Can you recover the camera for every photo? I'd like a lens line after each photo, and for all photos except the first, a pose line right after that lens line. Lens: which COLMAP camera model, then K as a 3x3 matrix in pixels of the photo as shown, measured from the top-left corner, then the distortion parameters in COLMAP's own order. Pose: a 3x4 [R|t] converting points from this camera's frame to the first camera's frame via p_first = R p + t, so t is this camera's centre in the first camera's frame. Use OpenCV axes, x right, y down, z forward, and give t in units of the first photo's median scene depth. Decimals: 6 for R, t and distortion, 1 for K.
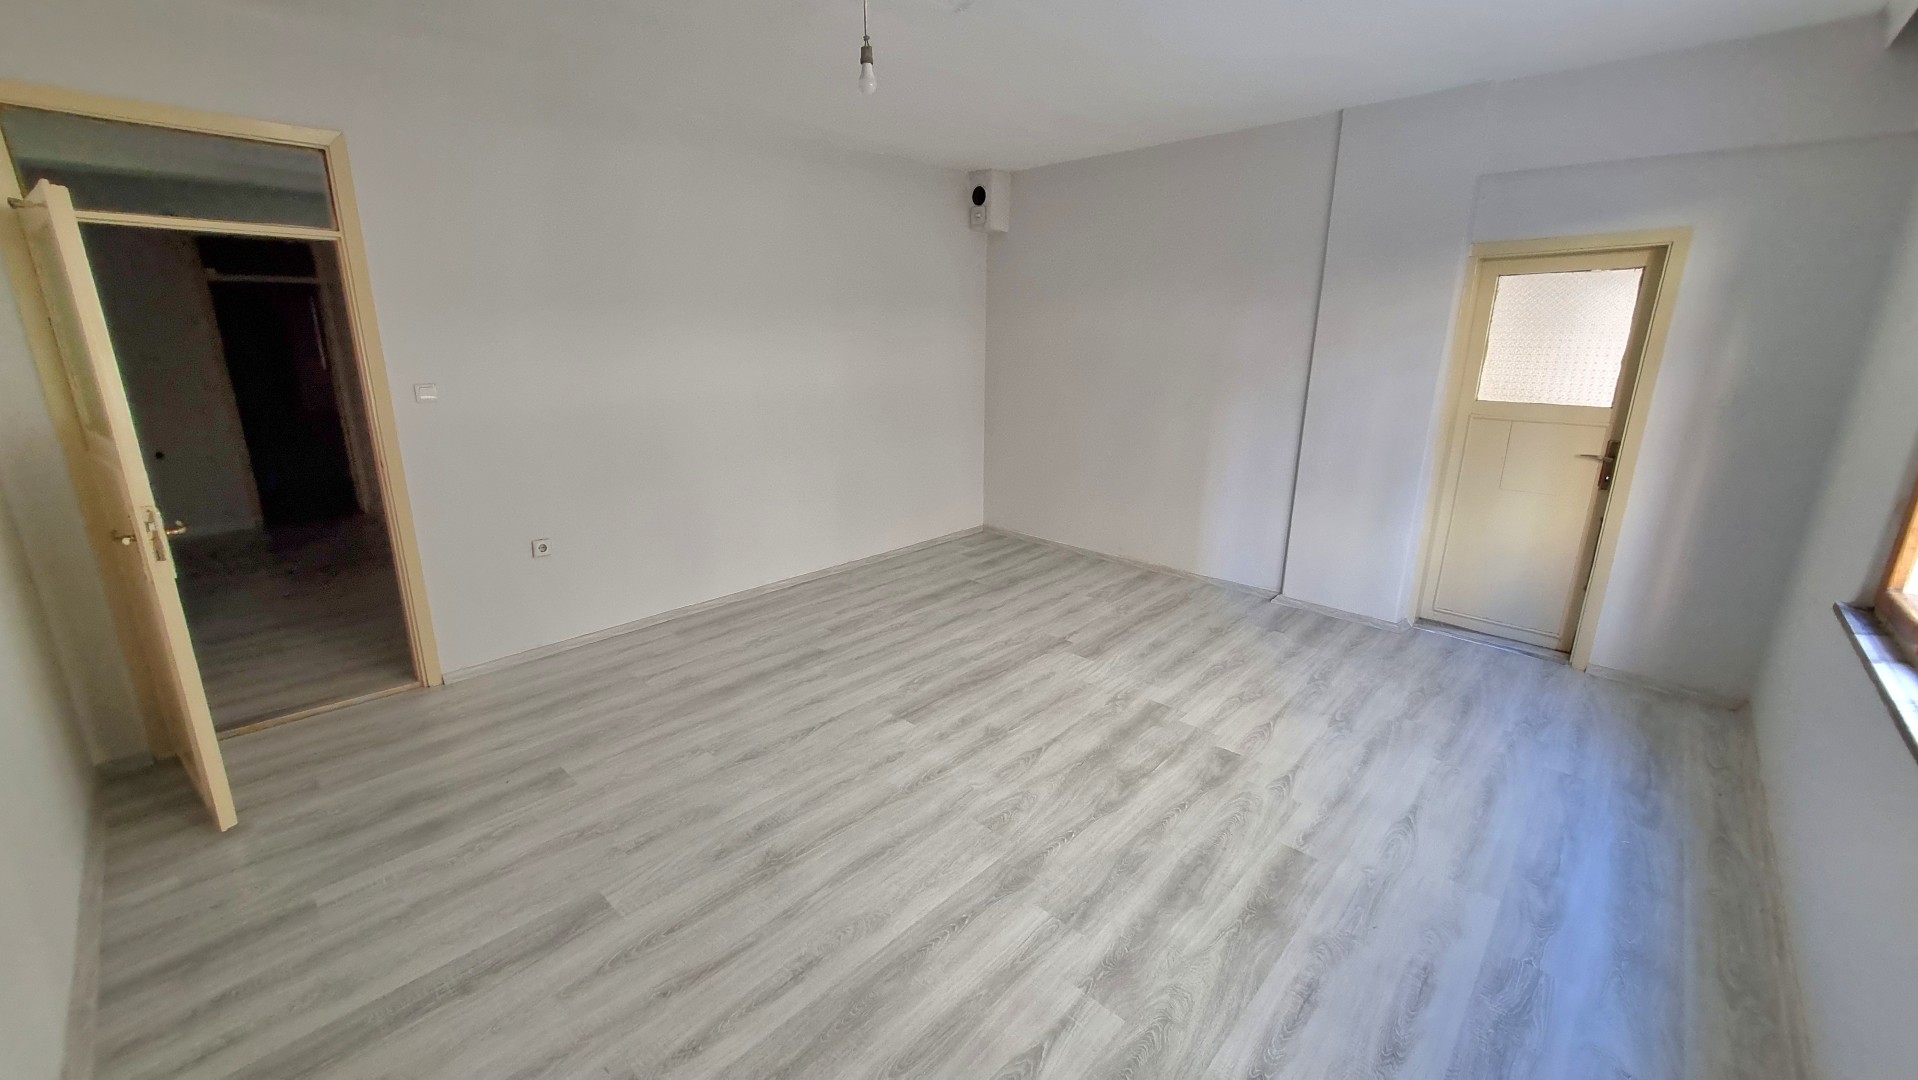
lens RADIAL K [[747.6, 0, 952.6], [0, 747.6, 534.3], [0, 0, 1]] dist [-0.003854, -0.000037]
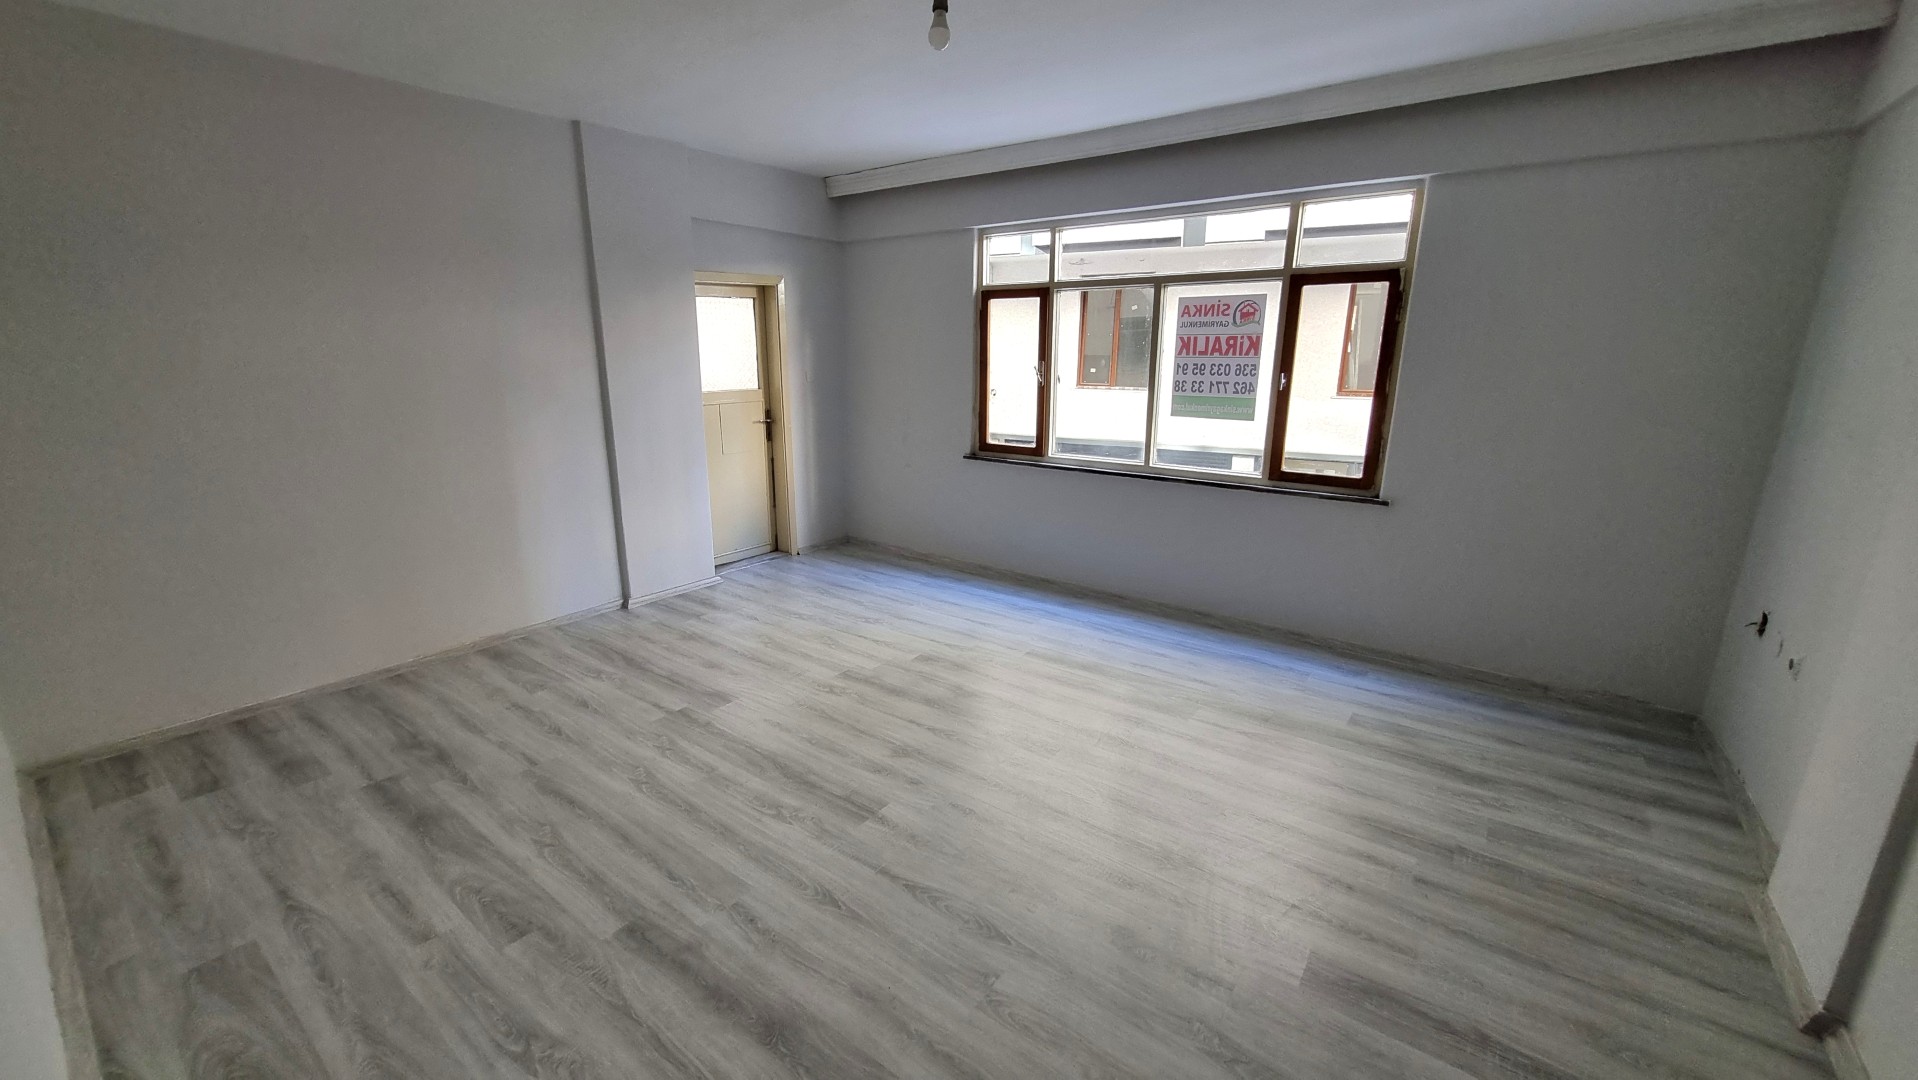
lens RADIAL K [[747.6, 0, 918.6], [0, 747.6, 527.4], [0, 0, 1]] dist [-0.003854, -0.000037]
pose [[-0.088510, -0.241561, 0.966341, -0.651534], [0.260489, 0.930773, 0.256529, -0.198320], [-0.961411, 0.274426, -0.019458, 0.741086]]
